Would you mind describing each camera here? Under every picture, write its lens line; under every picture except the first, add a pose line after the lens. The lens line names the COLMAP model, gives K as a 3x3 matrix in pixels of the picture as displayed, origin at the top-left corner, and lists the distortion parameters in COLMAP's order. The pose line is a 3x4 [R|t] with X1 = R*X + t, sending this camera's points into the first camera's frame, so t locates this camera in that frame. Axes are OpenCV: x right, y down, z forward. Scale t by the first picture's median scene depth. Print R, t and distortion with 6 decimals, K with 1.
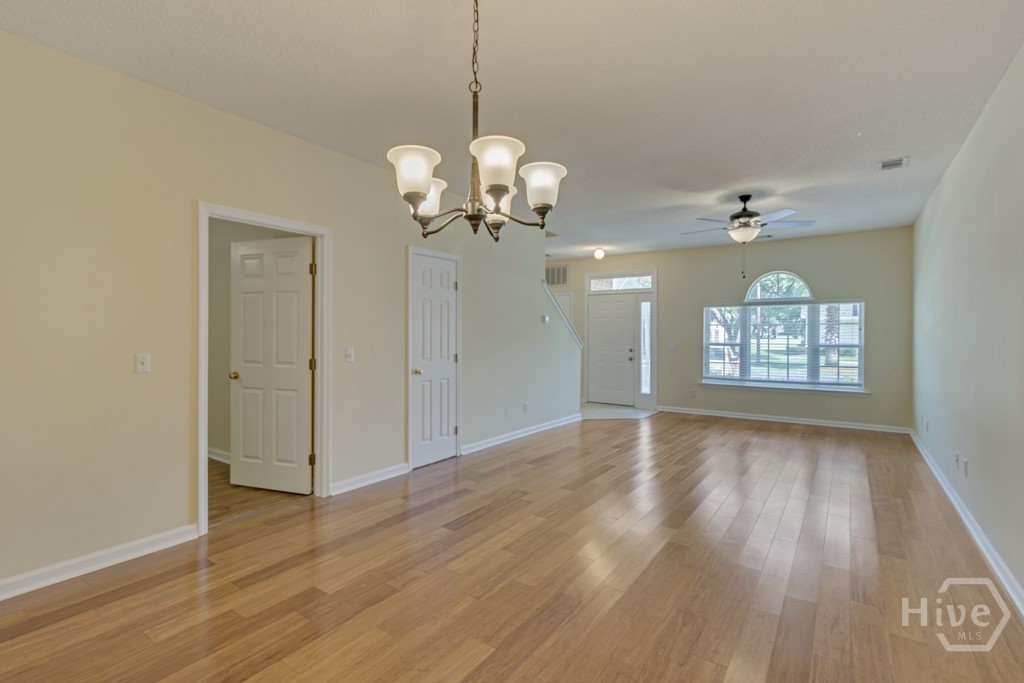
lens RADIAL K [[475.0, 0, 510.3], [0, 475.0, 335.8], [0, 0, 1]] dist [0.001425, 0.000379]
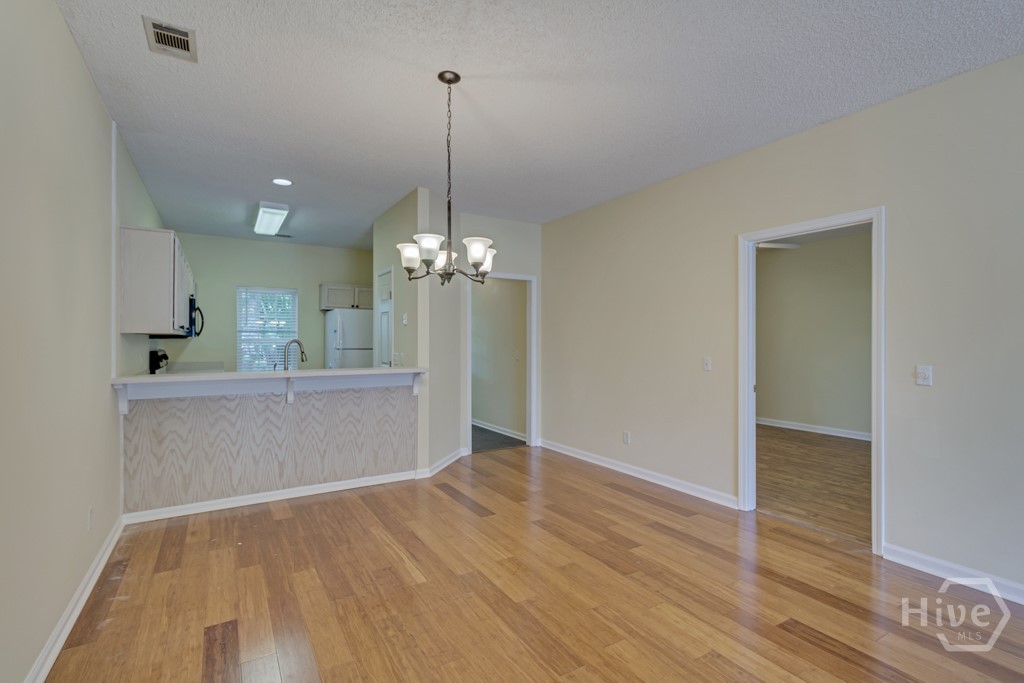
lens RADIAL K [[475.0, 0, 508.0], [0, 475.0, 345.6], [0, 0, 1]] dist [0.001425, 0.000379]
pose [[-0.395643, 0.006930, -0.918378, 0.831920], [-0.007676, 0.999912, 0.010851, -0.008645], [0.918372, 0.011342, -0.395555, 1.110309]]
